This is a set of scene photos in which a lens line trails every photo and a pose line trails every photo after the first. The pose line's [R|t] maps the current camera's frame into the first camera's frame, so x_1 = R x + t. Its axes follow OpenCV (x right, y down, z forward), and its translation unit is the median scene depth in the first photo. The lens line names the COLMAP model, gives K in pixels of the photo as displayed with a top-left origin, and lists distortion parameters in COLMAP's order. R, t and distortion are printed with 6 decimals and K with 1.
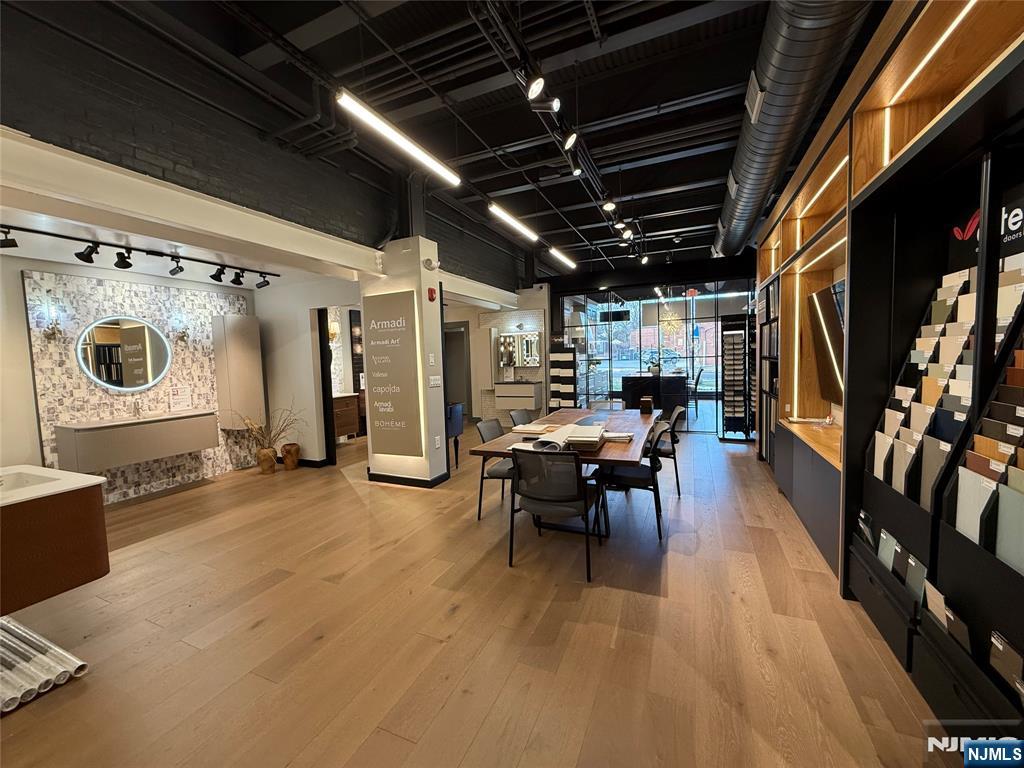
lens RADIAL K [[409.5, 0, 511.5], [0, 409.5, 382.9], [0, 0, 1]] dist [0.002249, 0.000262]
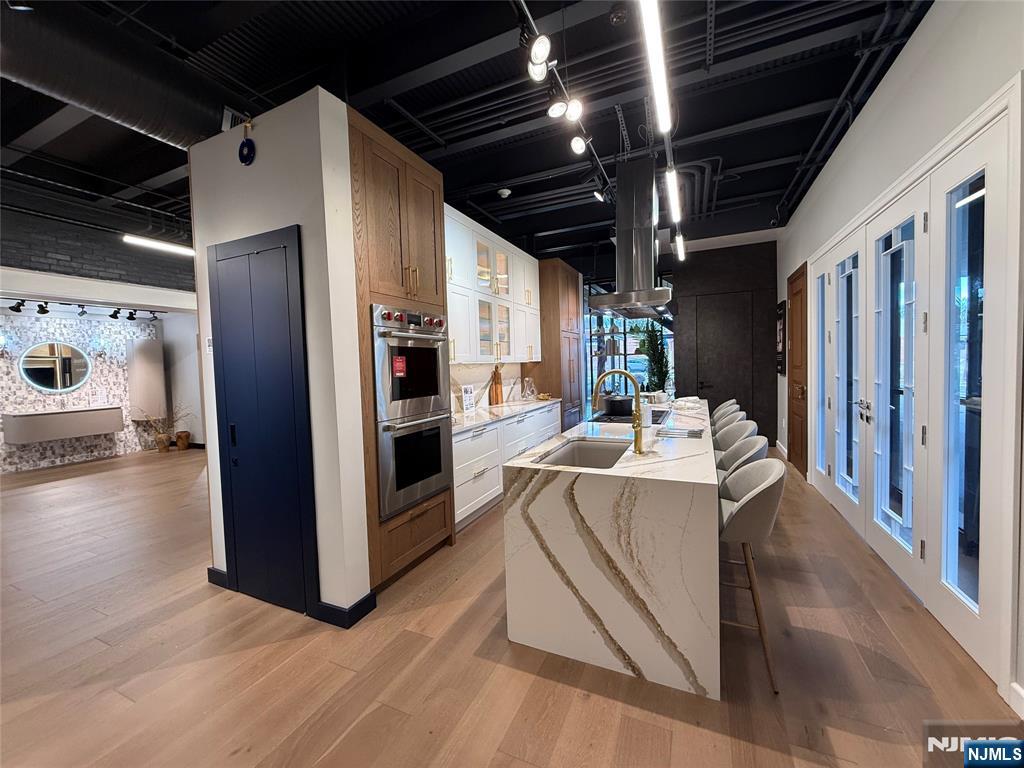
lens RADIAL K [[409.5, 0, 509.9], [0, 409.5, 382.4], [0, 0, 1]] dist [0.002249, 0.000262]
pose [[0.999836, 0.002586, -0.017915, 0.707557], [-0.002959, 0.999778, -0.020859, 0.011689], [0.017857, 0.020908, 0.999622, -0.439656]]
